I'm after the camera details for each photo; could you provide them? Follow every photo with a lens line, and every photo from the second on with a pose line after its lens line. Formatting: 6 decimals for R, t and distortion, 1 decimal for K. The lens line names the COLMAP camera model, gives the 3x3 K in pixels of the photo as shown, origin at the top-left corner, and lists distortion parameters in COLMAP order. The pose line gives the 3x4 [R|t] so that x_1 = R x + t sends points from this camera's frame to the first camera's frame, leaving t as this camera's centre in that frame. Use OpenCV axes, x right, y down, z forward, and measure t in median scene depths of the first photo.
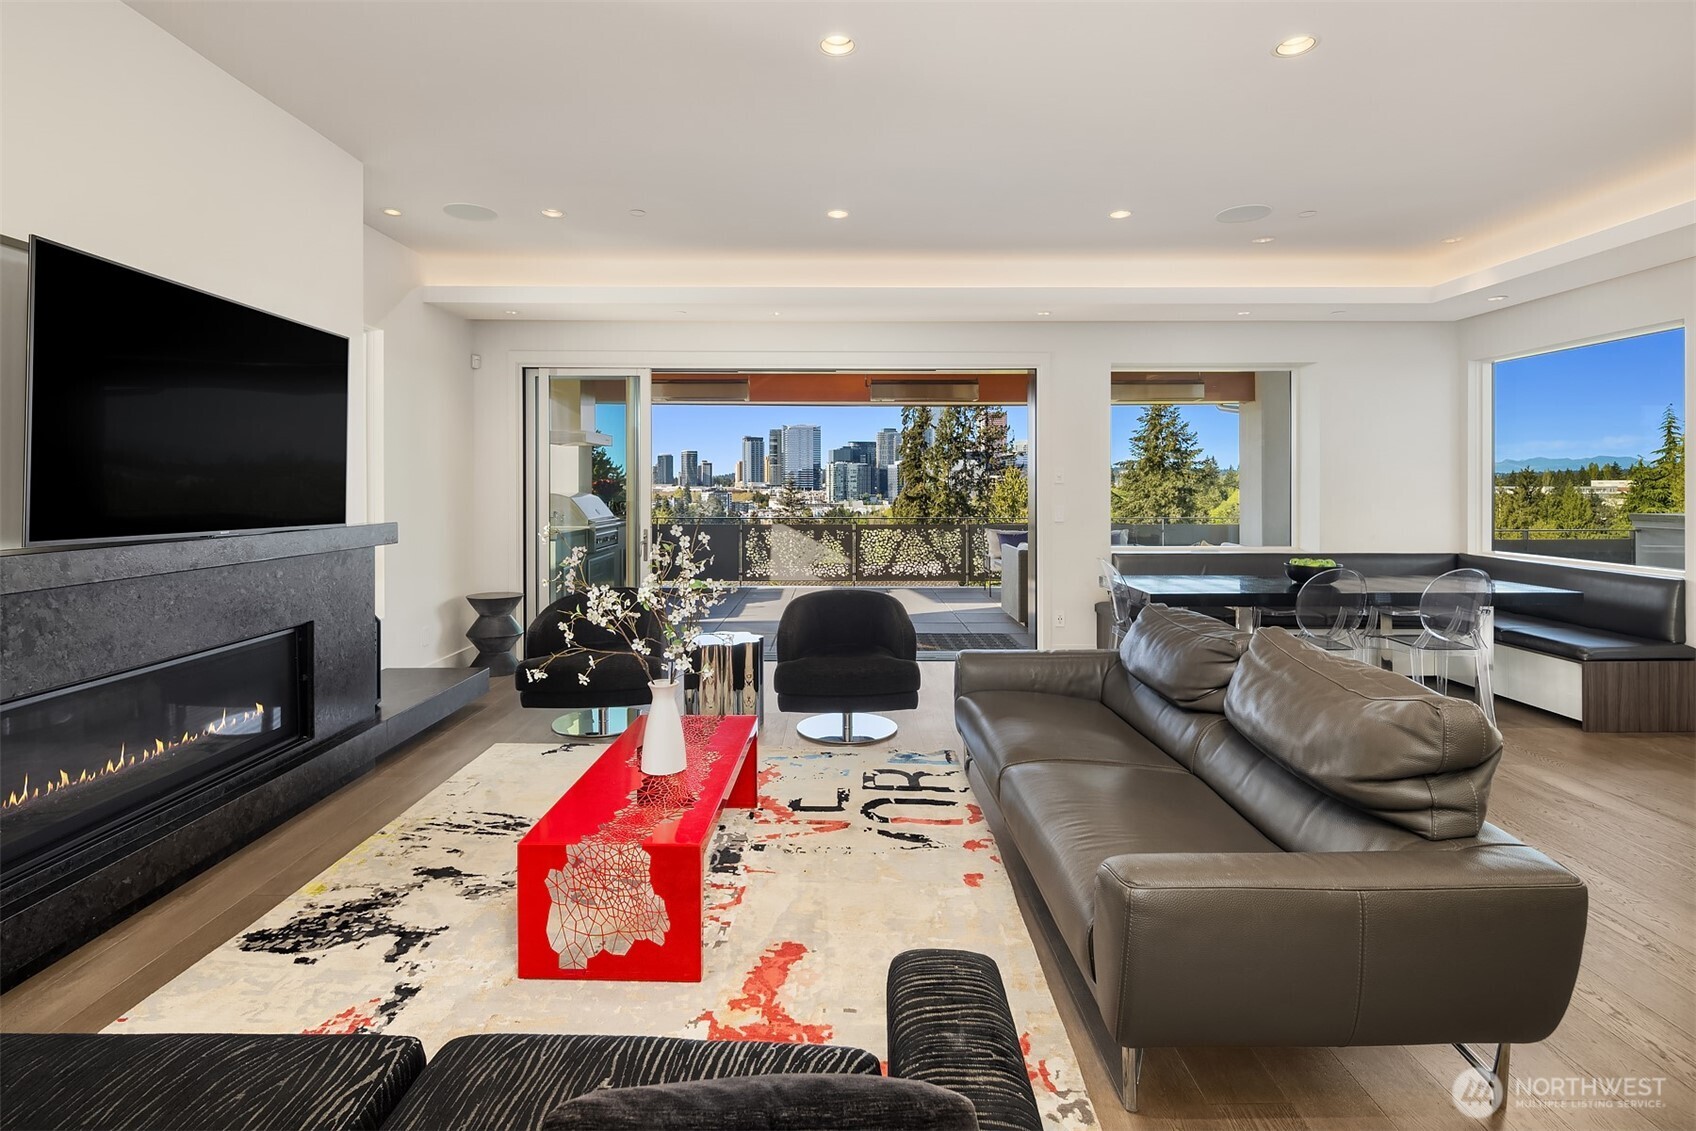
lens RADIAL K [[812.7, 0, 859.5], [0, 812.7, 469.0], [0, 0, 1]] dist [0.006640, -0.001545]
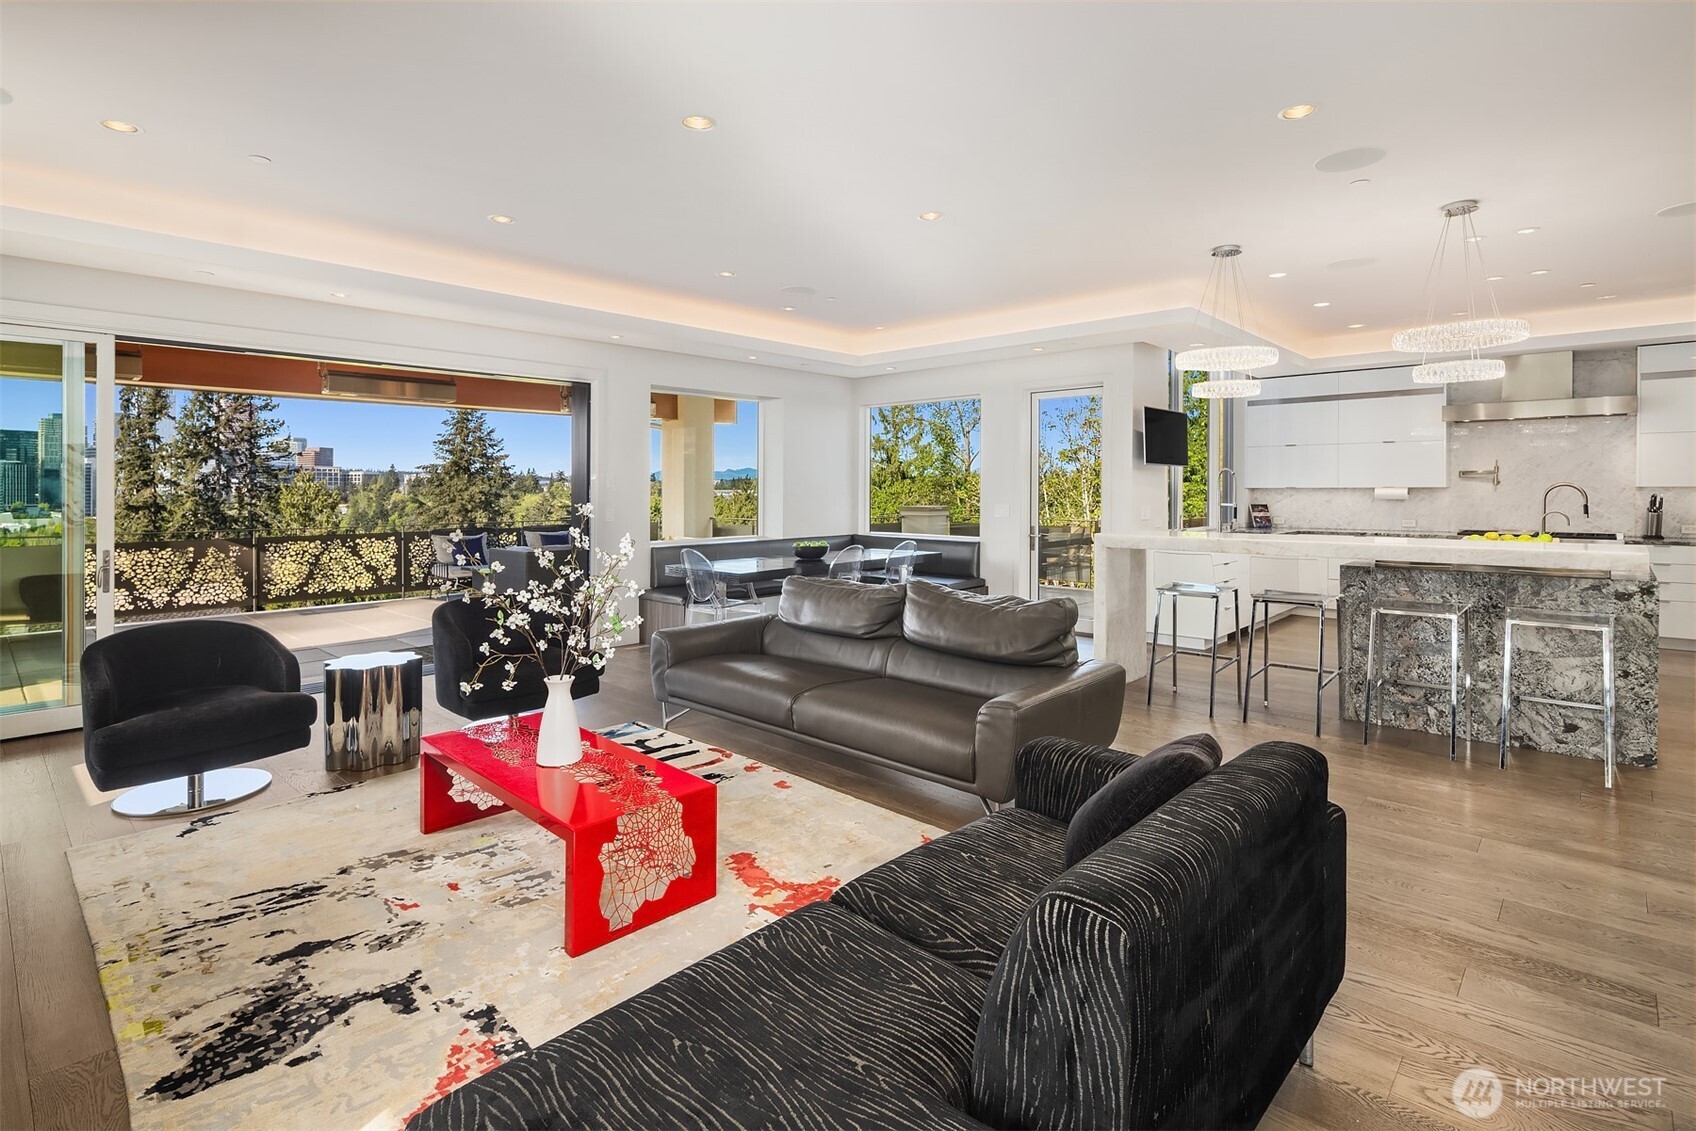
lens RADIAL K [[812.7, 0, 818.8], [0, 812.7, 490.8], [0, 0, 1]] dist [0.006640, -0.001545]
pose [[0.707679, -0.003359, 0.706526, -0.146754], [-0.011333, 0.999806, 0.016105, 0.000334], [-0.706443, -0.019404, 0.707504, 0.001507]]
